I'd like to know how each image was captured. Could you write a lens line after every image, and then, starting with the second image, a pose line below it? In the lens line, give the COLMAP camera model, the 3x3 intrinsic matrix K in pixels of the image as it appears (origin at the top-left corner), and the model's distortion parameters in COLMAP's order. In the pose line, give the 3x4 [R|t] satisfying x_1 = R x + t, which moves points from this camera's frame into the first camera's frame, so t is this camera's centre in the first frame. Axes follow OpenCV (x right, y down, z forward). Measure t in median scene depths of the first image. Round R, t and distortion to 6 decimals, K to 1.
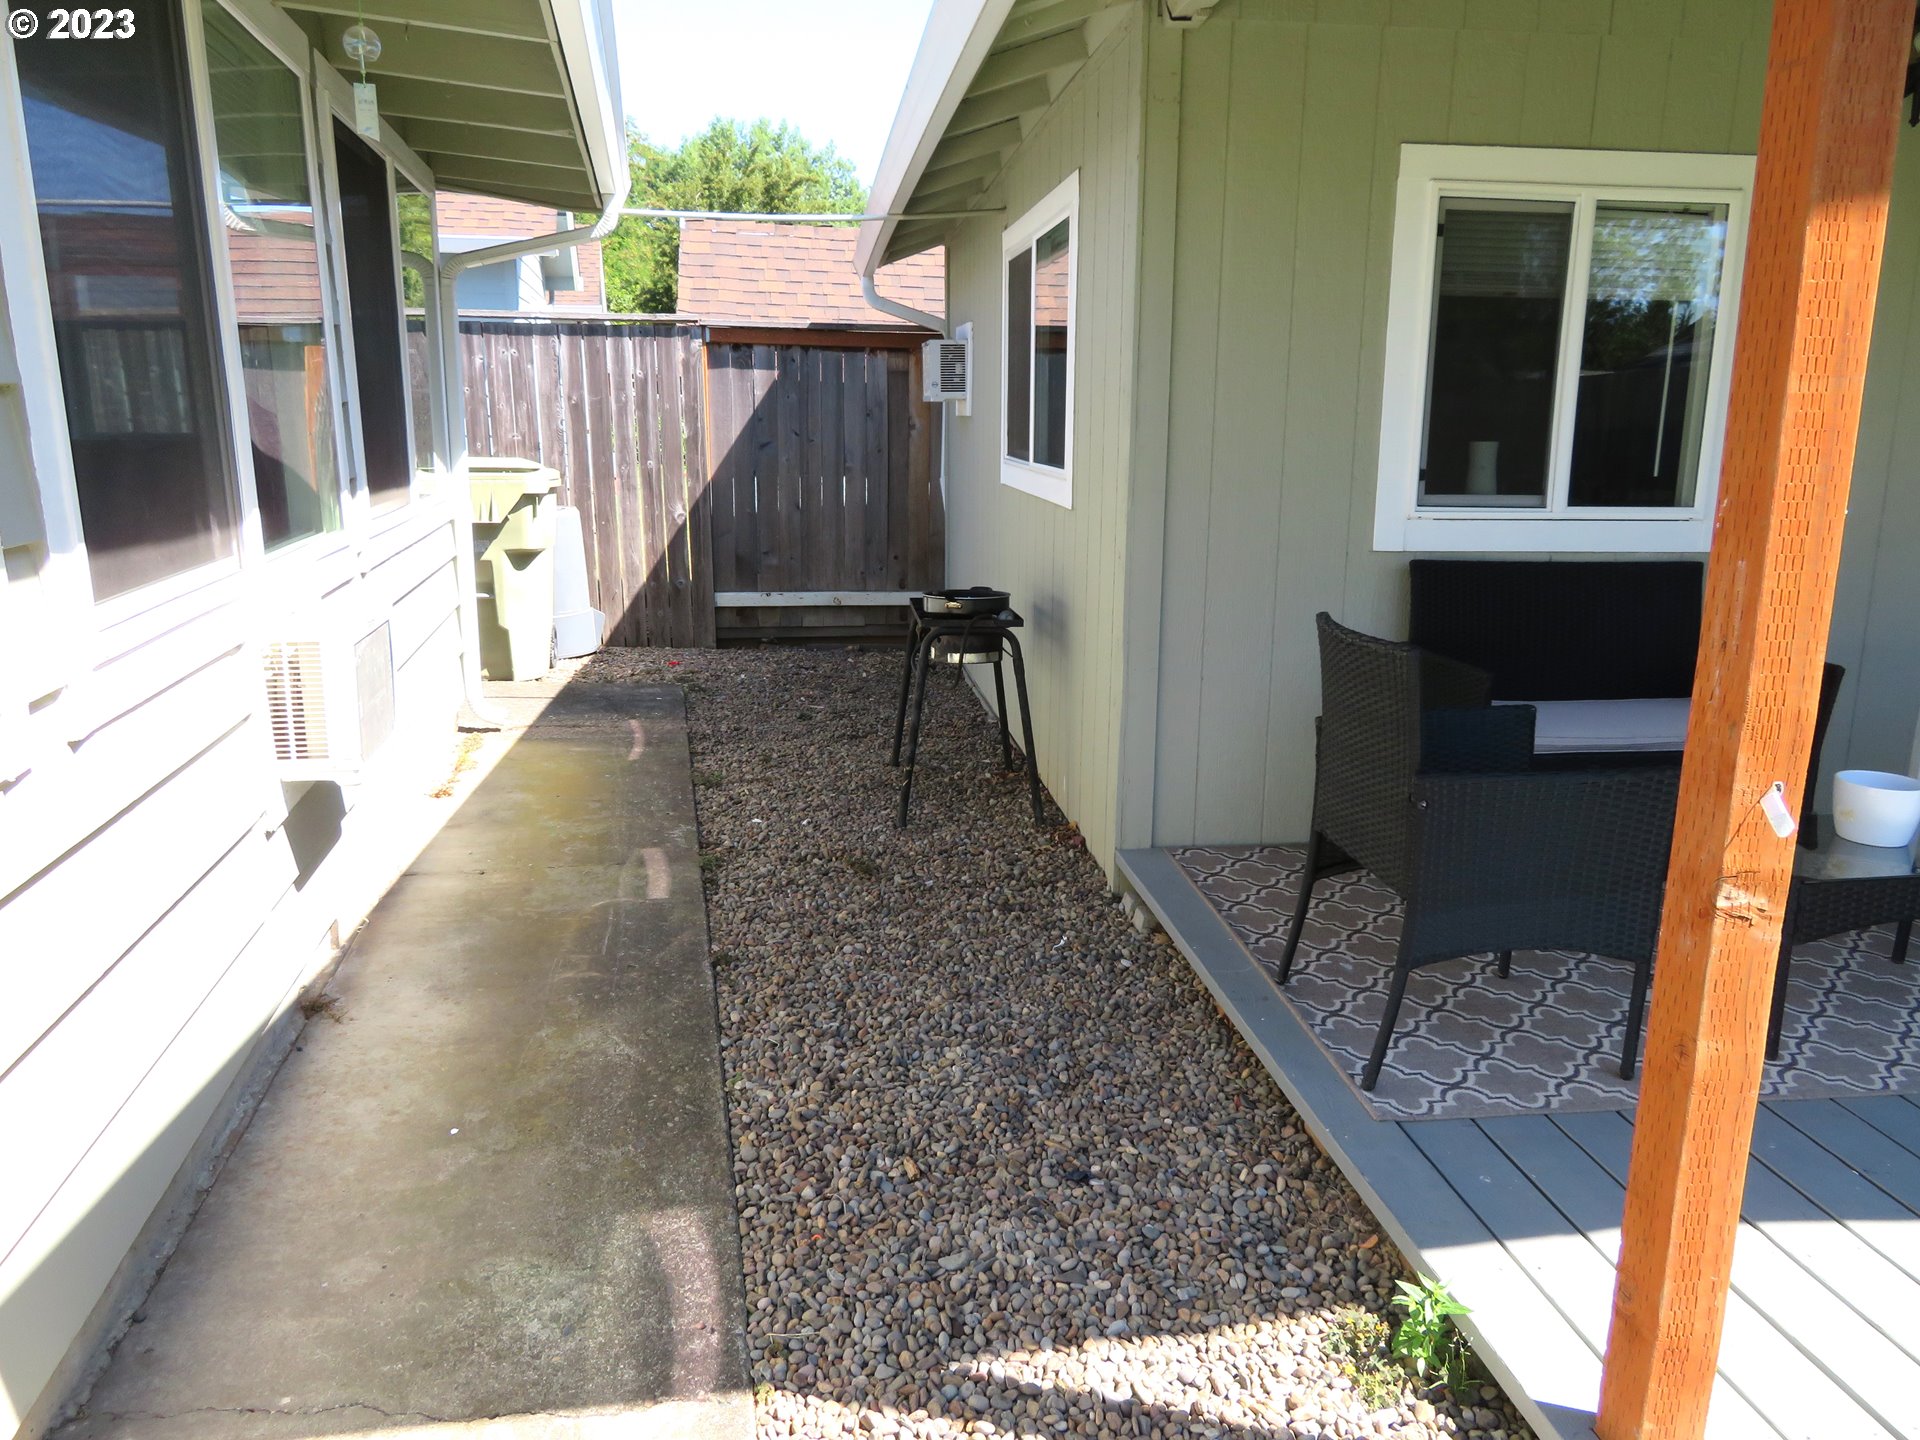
lens RADIAL K [[1362.2, 0, 962.2], [0, 1362.2, 723.9], [0, 0, 1]] dist [-0.011440, -0.000289]
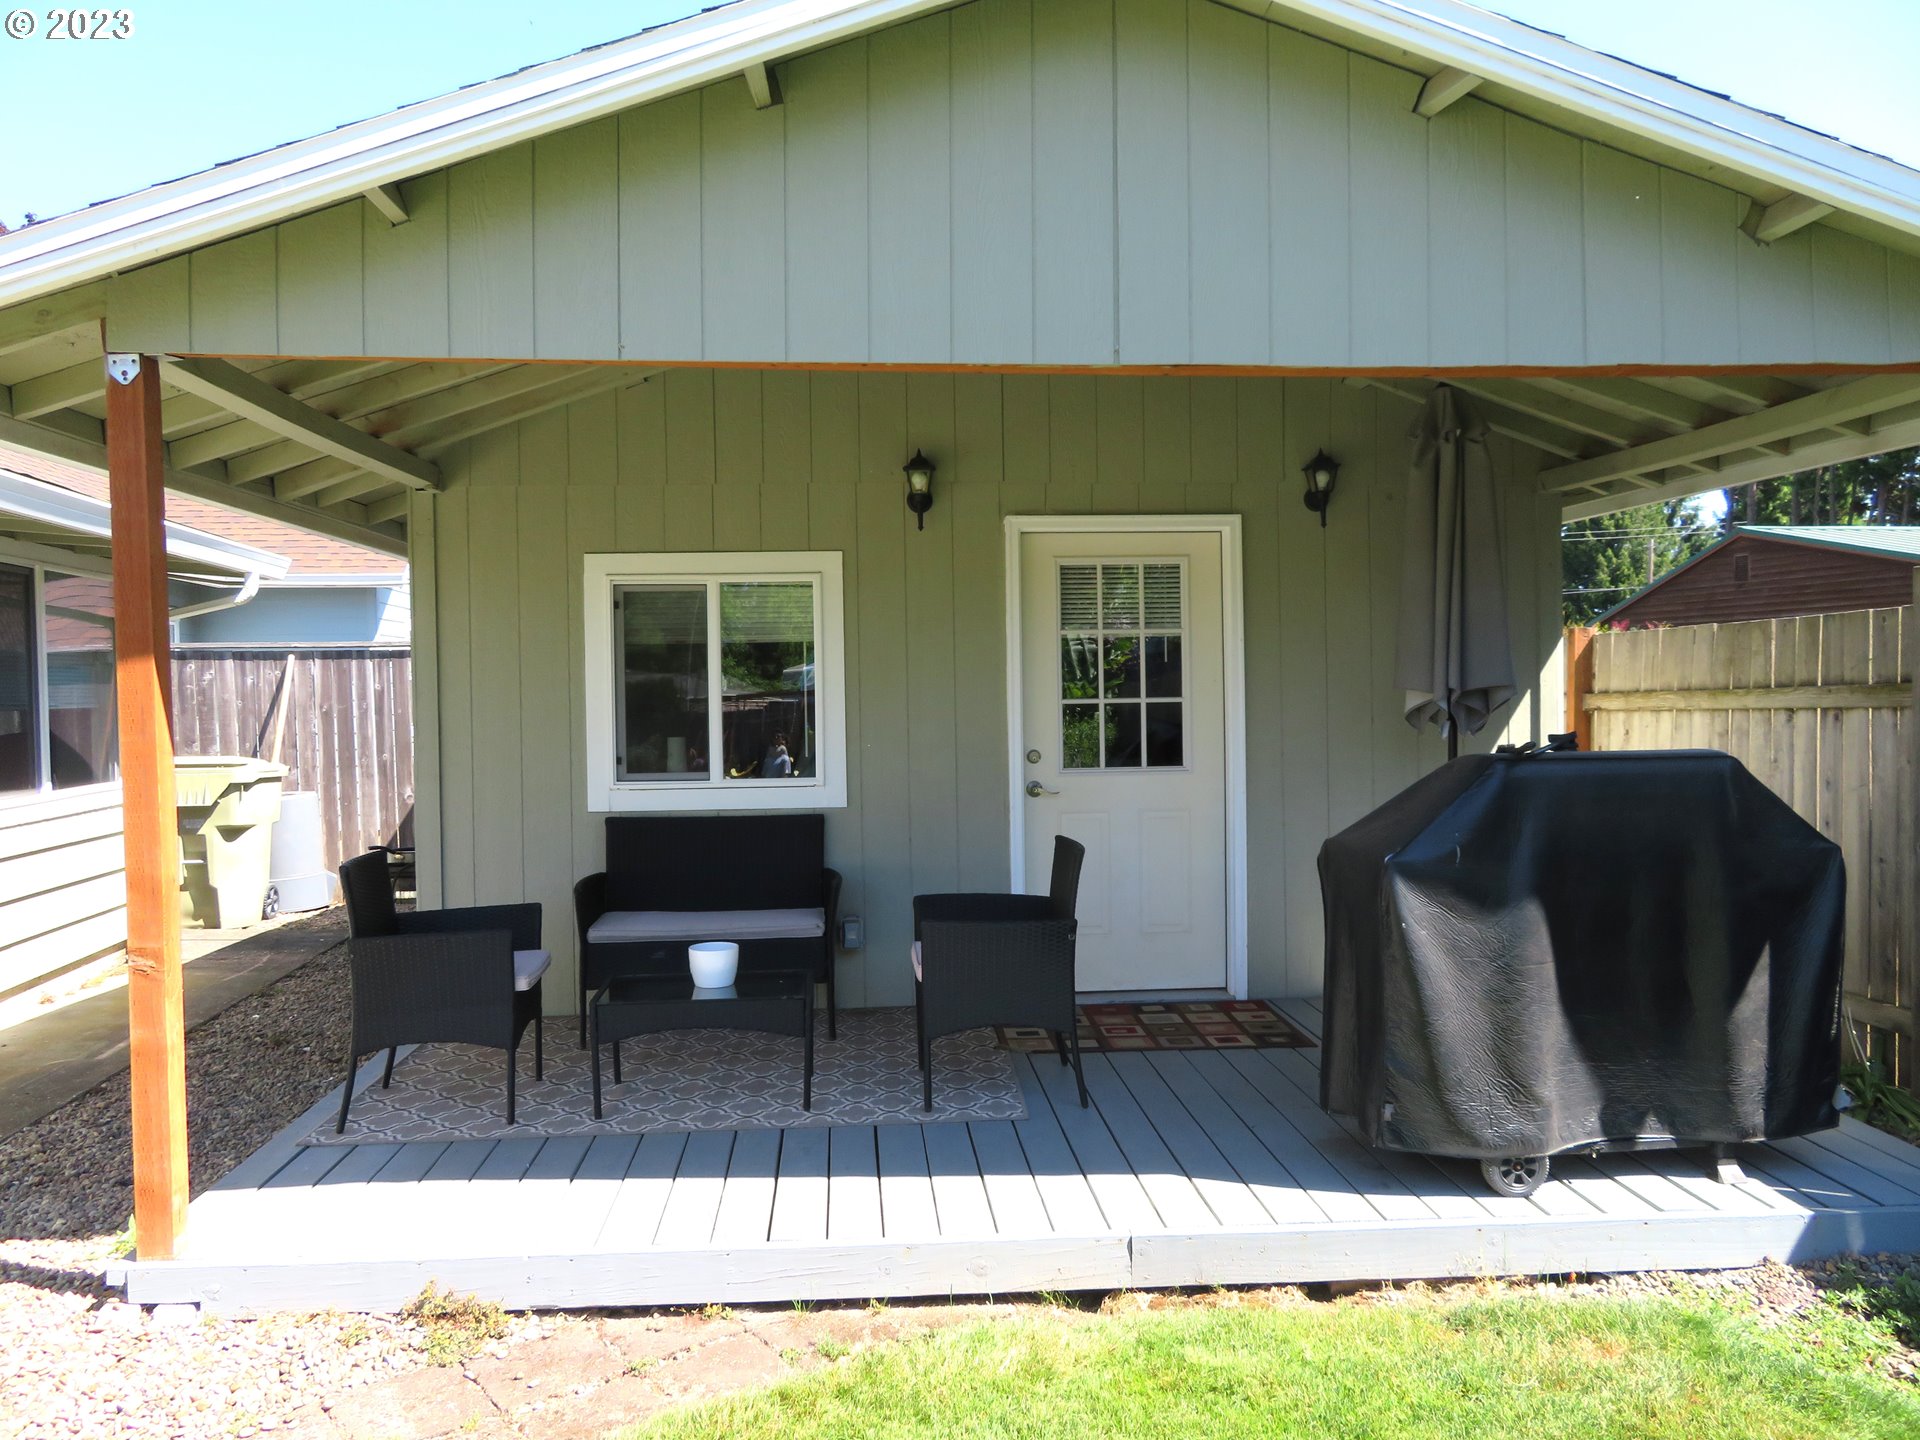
lens RADIAL K [[1362.2, 0, 959.1], [0, 1362.2, 716.5], [0, 0, 1]] dist [-0.011440, -0.000289]
pose [[0.998866, -0.024794, -0.040650, 0.420612], [0.015999, 0.978860, -0.203906, 0.044268], [0.044846, 0.203024, 0.978146, -0.251143]]
